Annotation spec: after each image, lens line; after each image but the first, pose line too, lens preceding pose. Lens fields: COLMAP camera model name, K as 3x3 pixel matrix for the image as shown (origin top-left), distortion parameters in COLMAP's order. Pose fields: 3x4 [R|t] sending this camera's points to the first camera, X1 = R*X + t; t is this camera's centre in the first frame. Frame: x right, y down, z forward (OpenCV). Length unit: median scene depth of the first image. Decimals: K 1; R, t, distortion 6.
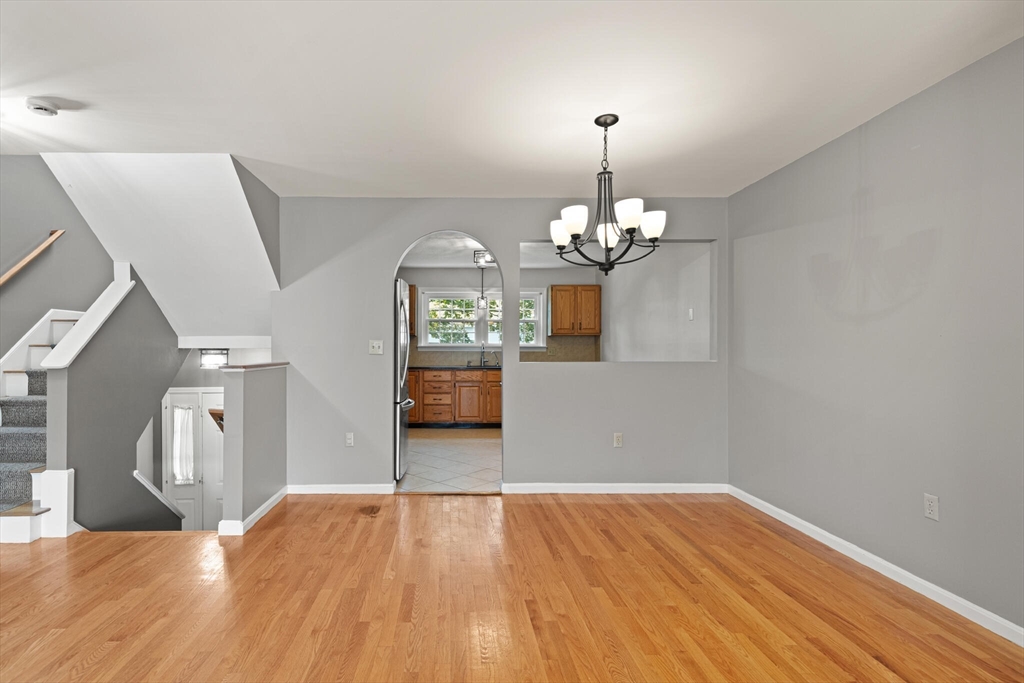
lens RADIAL K [[486.1, 0, 479.5], [0, 486.1, 348.3], [0, 0, 1]] dist [0.015525, -0.001990]
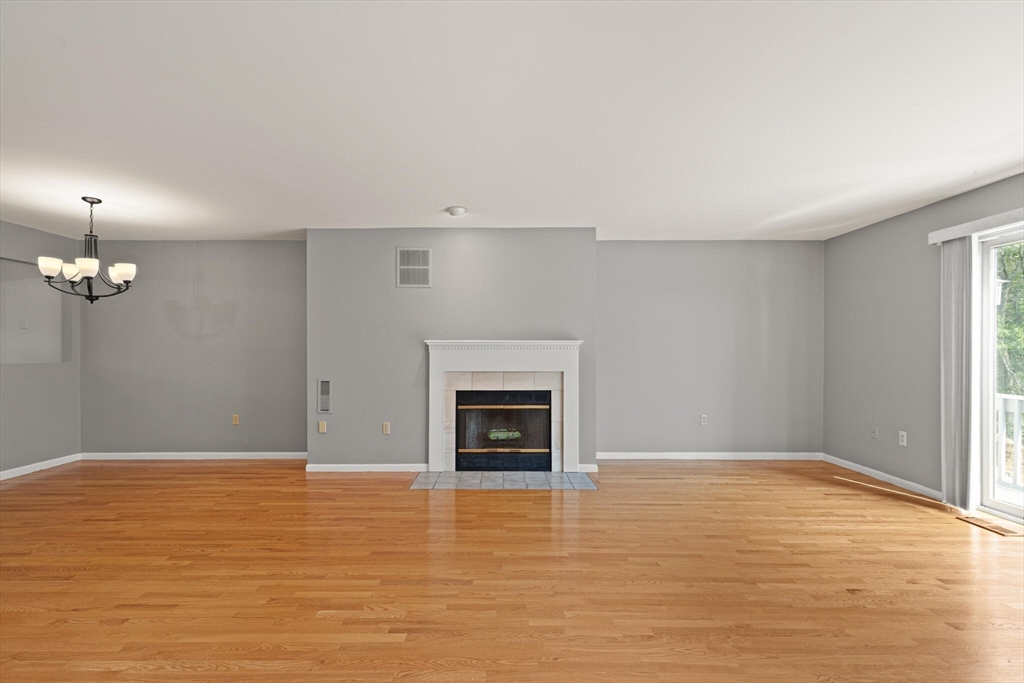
lens RADIAL K [[486.1, 0, 513.1], [0, 486.1, 348.4], [0, 0, 1]] dist [0.015525, -0.001990]
pose [[-0.000382, 0.004917, 0.999988, -1.238699], [0.001306, 0.999987, -0.004917, -0.004477], [-0.999999, 0.001304, -0.000389, -0.283052]]
